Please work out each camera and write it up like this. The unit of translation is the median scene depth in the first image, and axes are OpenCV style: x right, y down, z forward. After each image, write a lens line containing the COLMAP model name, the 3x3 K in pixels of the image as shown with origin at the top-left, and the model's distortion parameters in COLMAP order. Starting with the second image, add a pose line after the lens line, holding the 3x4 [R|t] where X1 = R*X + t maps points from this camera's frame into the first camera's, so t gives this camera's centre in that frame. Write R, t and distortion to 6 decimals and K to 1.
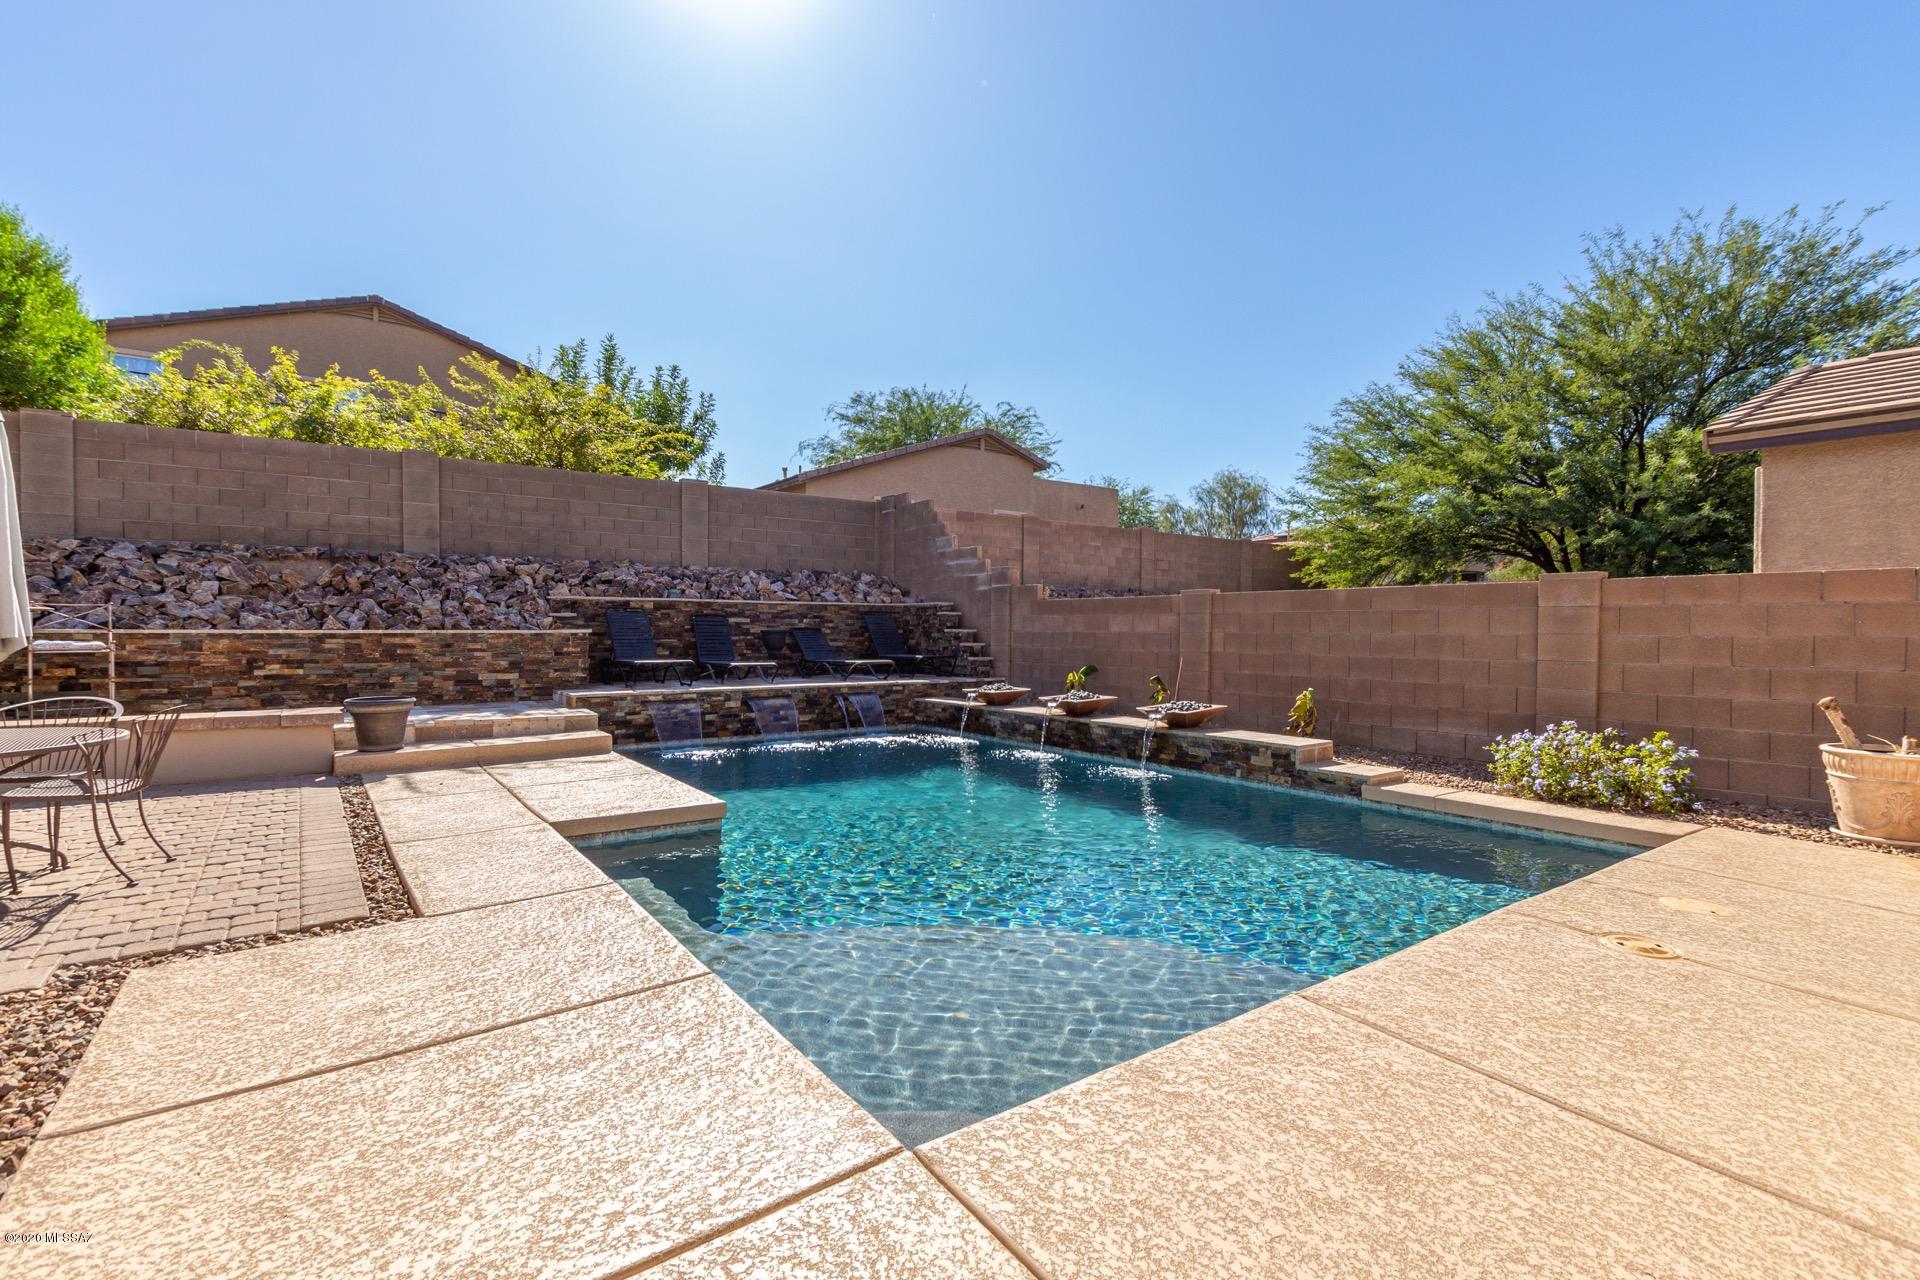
lens RADIAL K [[873.2, 0, 953.0], [0, 873.2, 644.4], [0, 0, 1]] dist [0.010259, -0.005559]
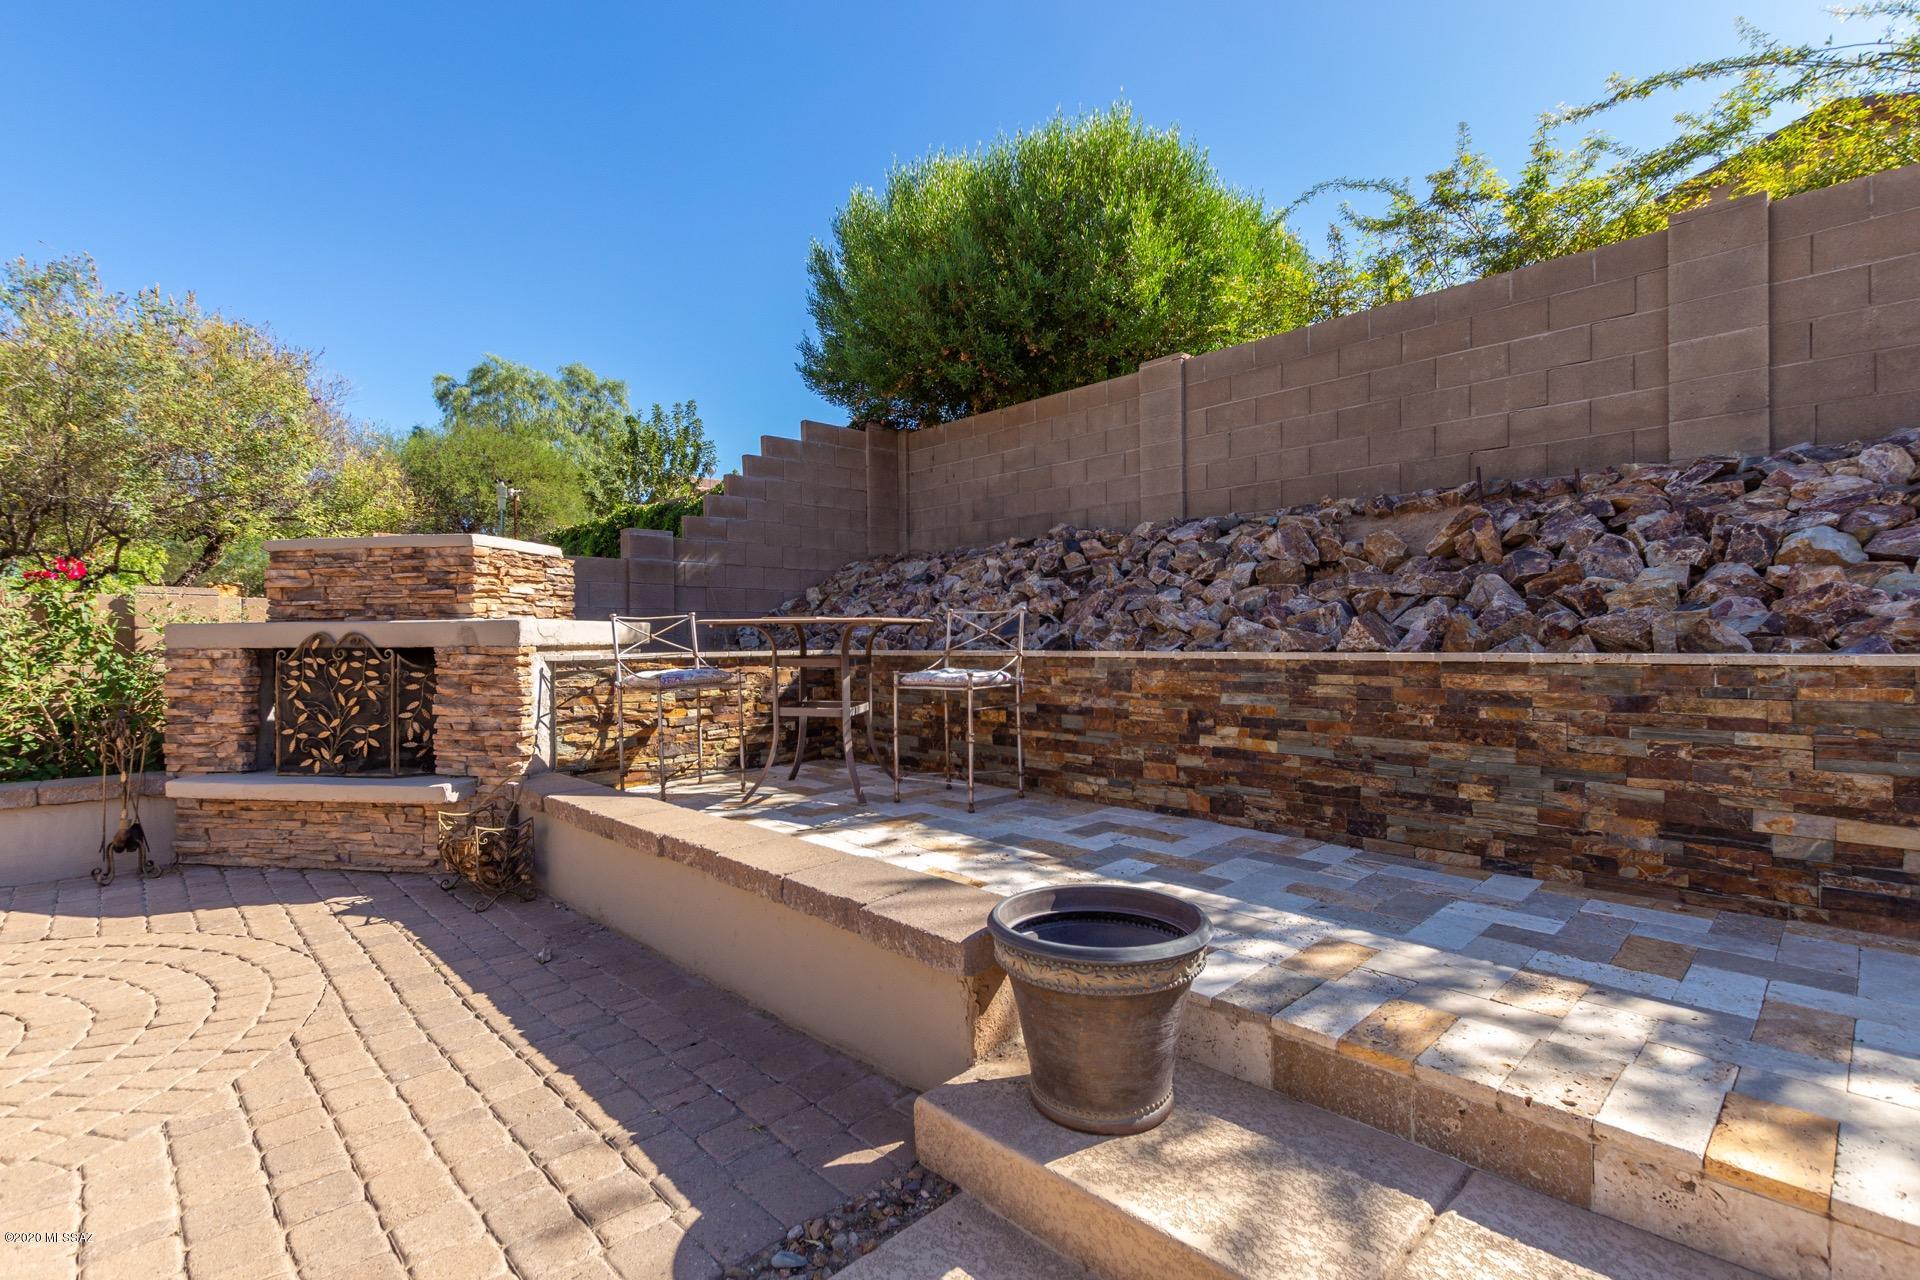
lens RADIAL K [[873.2, 0, 958.8], [0, 873.2, 641.8], [0, 0, 1]] dist [0.010259, -0.005559]
pose [[0.136183, -0.002323, -0.990681, -0.279151], [-0.008601, 0.999957, -0.003528, -0.015891], [0.990646, 0.009001, 0.136157, 0.662535]]
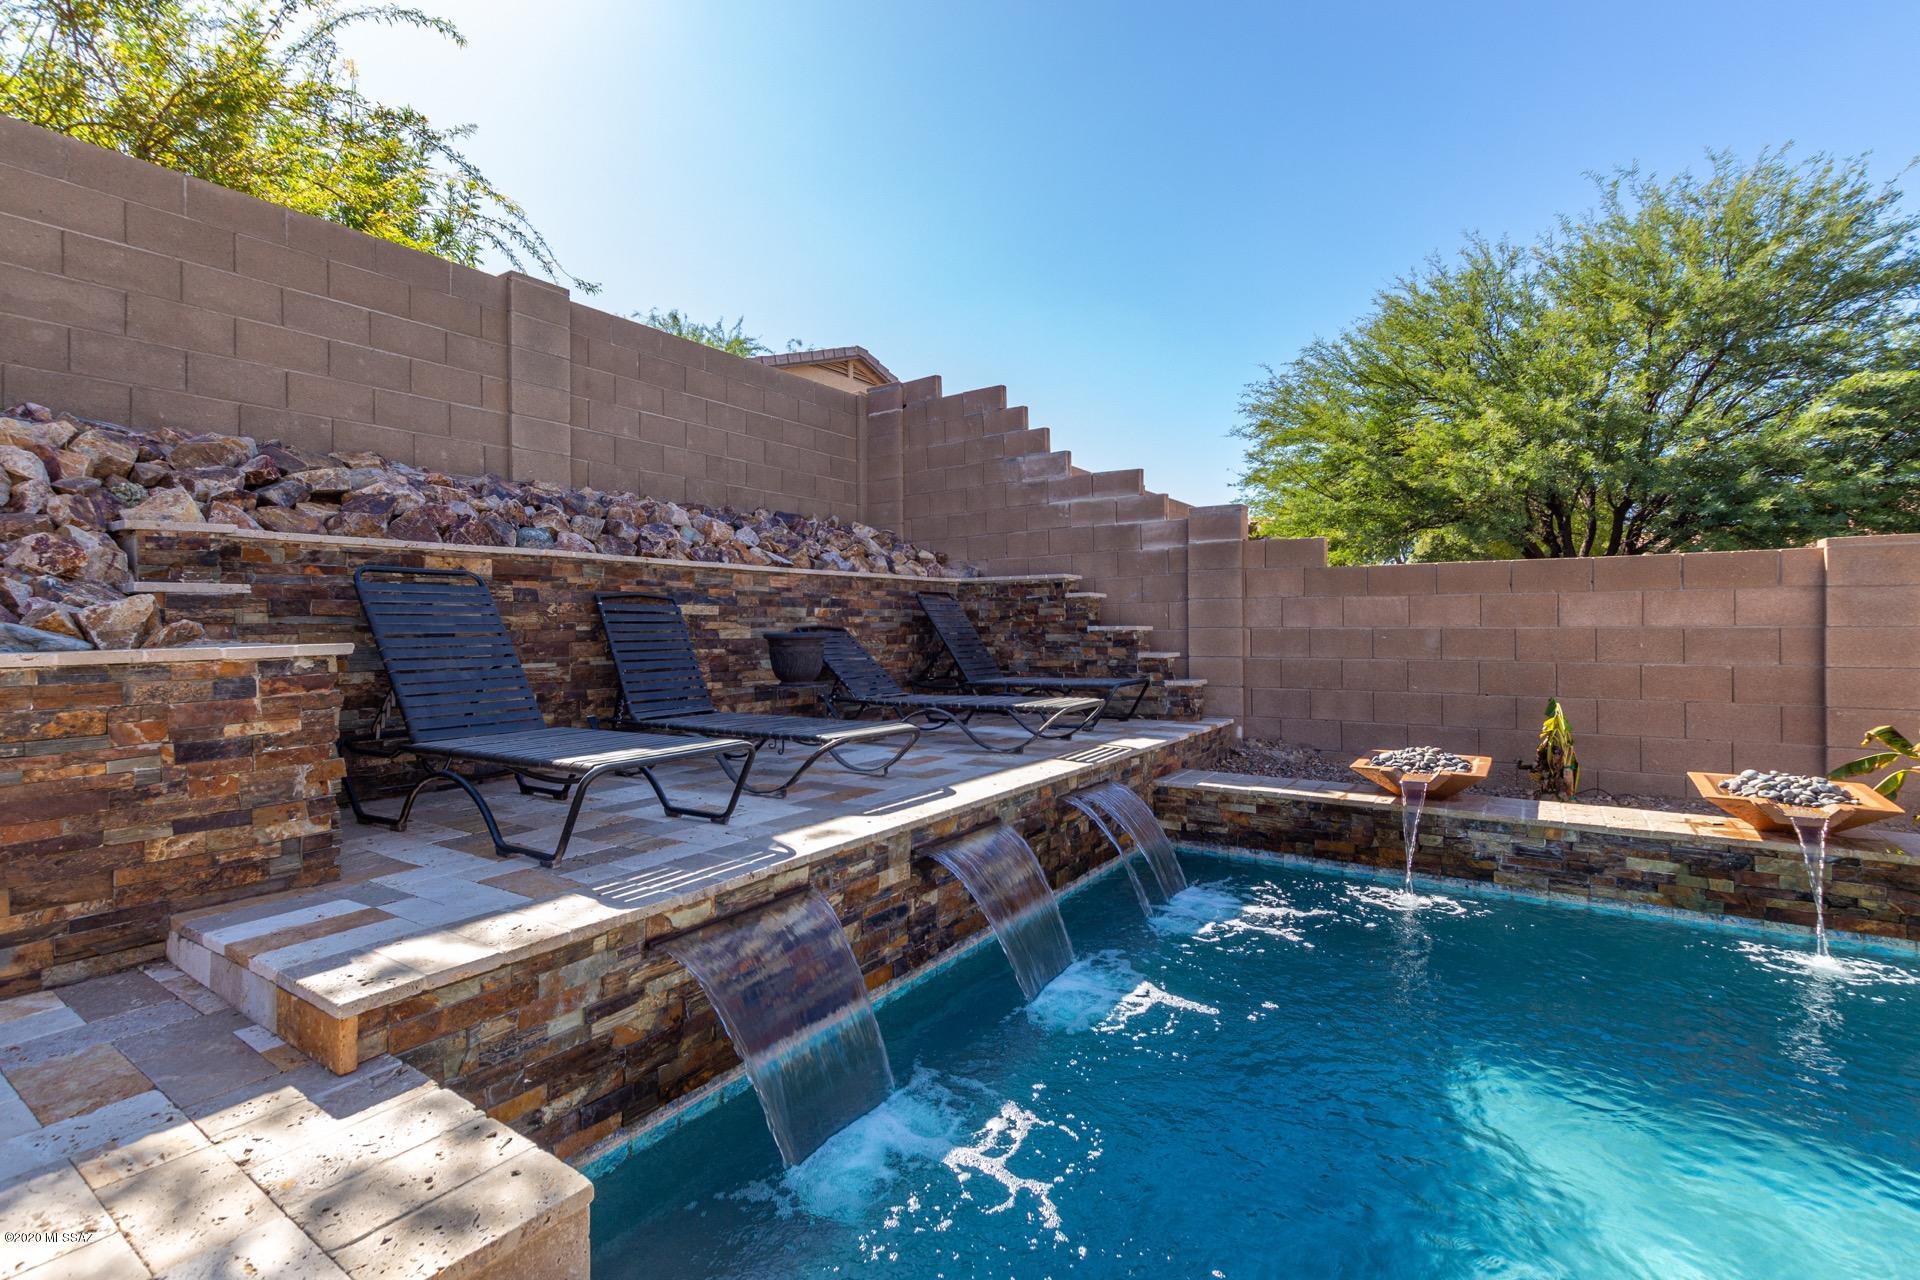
lens RADIAL K [[873.2, 0, 950.4], [0, 873.2, 636.8], [0, 0, 1]] dist [0.010259, -0.005559]
pose [[0.938444, -0.015544, 0.345083, -0.338304], [0.016946, 0.999856, -0.001048, -0.015451], [-0.345017, 0.006832, 0.938572, 0.703397]]
